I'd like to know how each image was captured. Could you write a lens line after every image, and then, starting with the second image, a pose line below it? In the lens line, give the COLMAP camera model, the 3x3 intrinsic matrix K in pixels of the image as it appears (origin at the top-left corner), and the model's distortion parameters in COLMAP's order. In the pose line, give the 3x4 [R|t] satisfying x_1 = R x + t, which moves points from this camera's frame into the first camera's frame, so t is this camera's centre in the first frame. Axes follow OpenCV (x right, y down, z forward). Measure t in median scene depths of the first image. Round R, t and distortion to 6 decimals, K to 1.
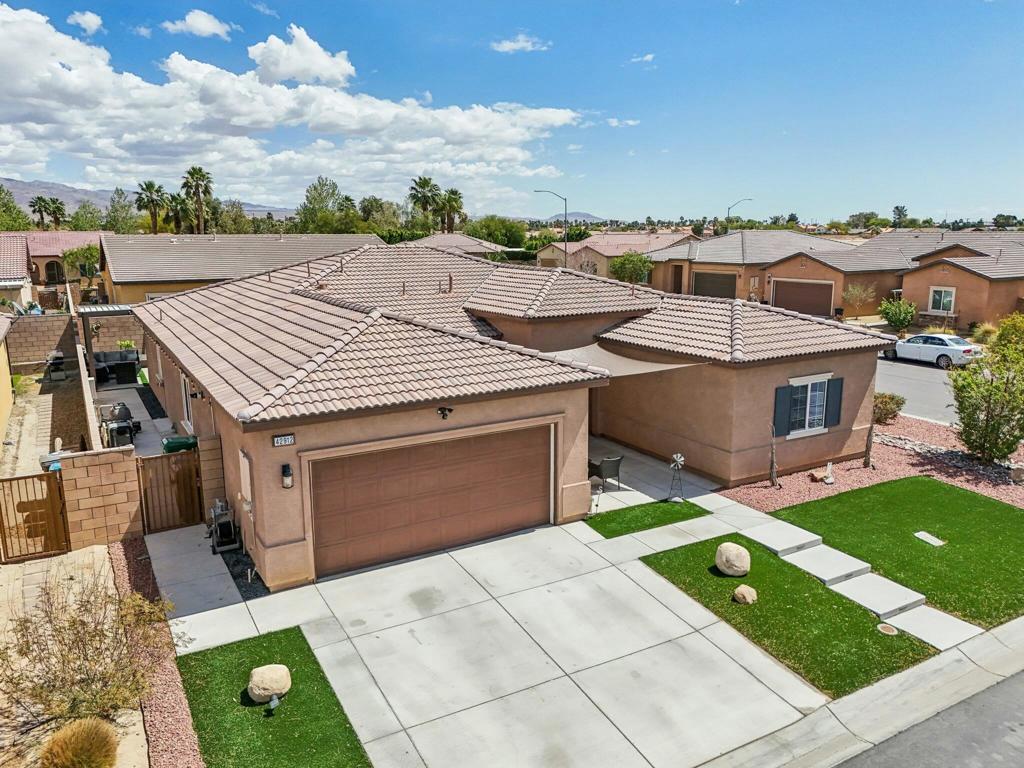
lens RADIAL K [[752.9, 0, 514.6], [0, 752.9, 384.3], [0, 0, 1]] dist [0.063744, -0.070697]
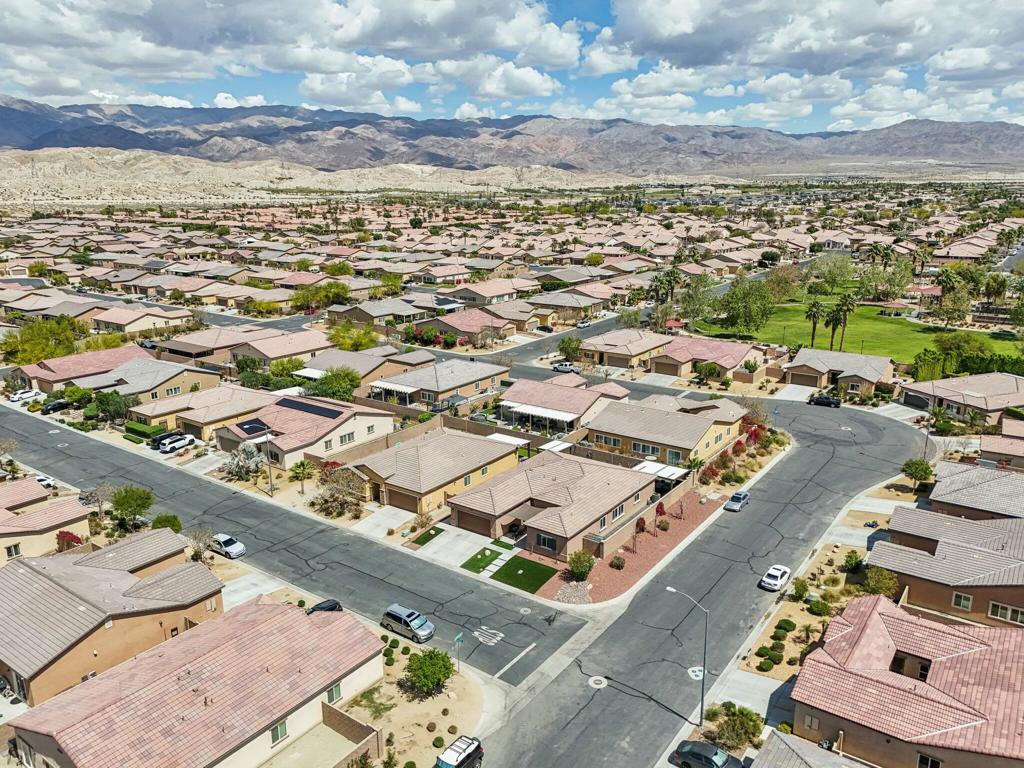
lens RADIAL K [[760.1, 0, 524.5], [0, 760.1, 384.9], [0, 0, 1]] dist [0.060242, -0.003117]
pose [[0.418751, 0.236069, -0.876880, 4.598055], [-0.179540, 0.968081, 0.174883, -1.838310], [0.890176, 0.084202, 0.447769, -1.293857]]
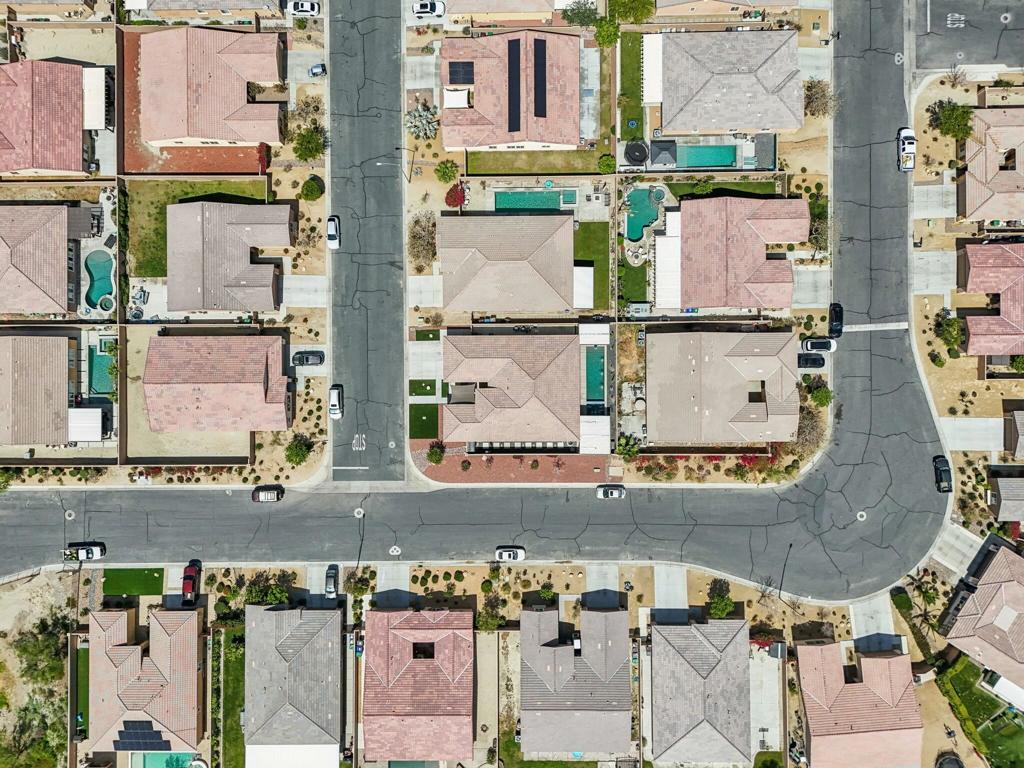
lens RADIAL K [[759.8, 0, 512.0], [0, 759.8, 384.0], [0, 0, 1]] dist [0.061536, -0.063779]
pose [[-0.494395, 0.869051, 0.018006, -0.329818], [-0.151838, -0.106739, 0.982625, -7.392489], [0.855873, 0.483071, 0.184726, 0.175079]]
